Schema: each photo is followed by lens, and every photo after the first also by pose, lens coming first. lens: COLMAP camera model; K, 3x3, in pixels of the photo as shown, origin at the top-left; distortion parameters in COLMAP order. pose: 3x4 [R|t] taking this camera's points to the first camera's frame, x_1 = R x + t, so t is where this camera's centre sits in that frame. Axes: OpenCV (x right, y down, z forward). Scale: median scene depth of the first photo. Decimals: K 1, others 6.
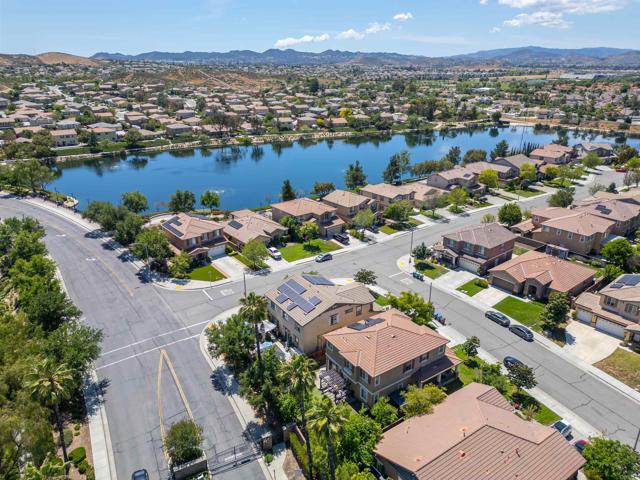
lens RADIAL K [[448.8, 0, 320.0], [0, 448.8, 240.0], [0, 0, 1]] dist [0.069586, -0.065115]
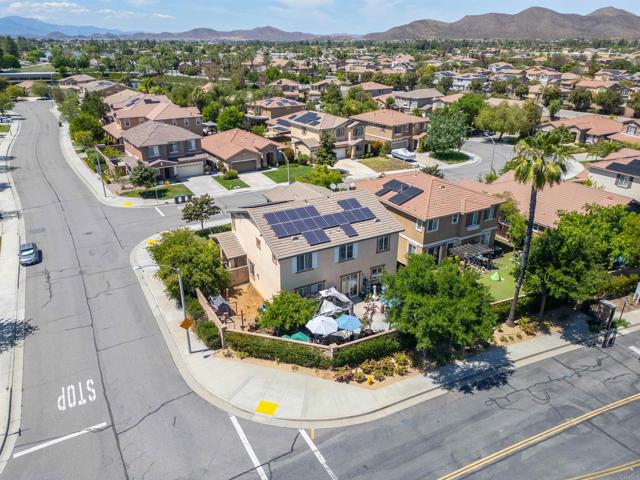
lens RADIAL K [[448.8, 0, 320.0], [0, 448.8, 240.0], [0, 0, 1]] dist [0.069586, -0.065115]
pose [[0.084782, -0.403595, 0.911001, -0.354939], [0.358113, 0.865543, 0.350129, -0.026778], [-0.929821, 0.296556, 0.217915, 0.579834]]
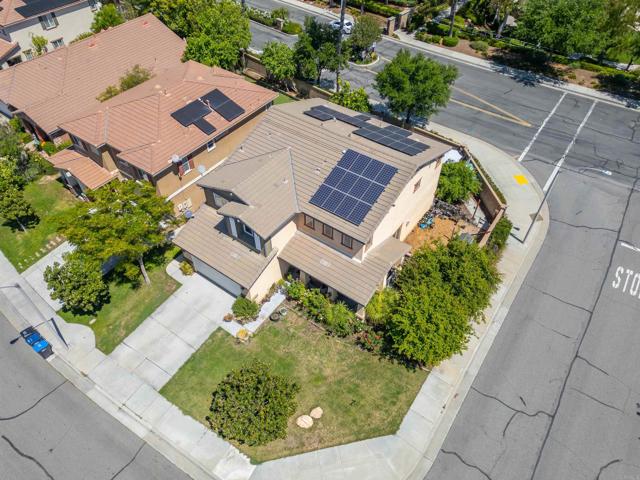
lens RADIAL K [[448.8, 0, 320.0], [0, 448.8, 240.0], [0, 0, 1]] dist [0.069586, -0.065115]
pose [[-0.940005, 0.240776, -0.241698, 0.085938], [-0.132297, 0.395759, 0.908775, -0.156760], [0.314465, 0.886229, -0.340161, 0.806170]]
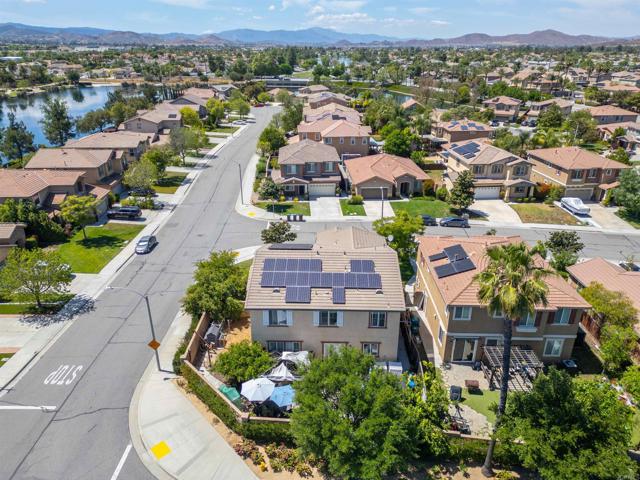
lens RADIAL K [[448.8, 0, 320.0], [0, 448.8, 240.0], [0, 0, 1]] dist [0.069586, -0.065115]
pose [[0.579794, -0.322899, 0.748048, -0.270169], [0.294480, 0.939100, 0.177123, -0.002315], [-0.759685, 0.117590, 0.639571, 0.435009]]
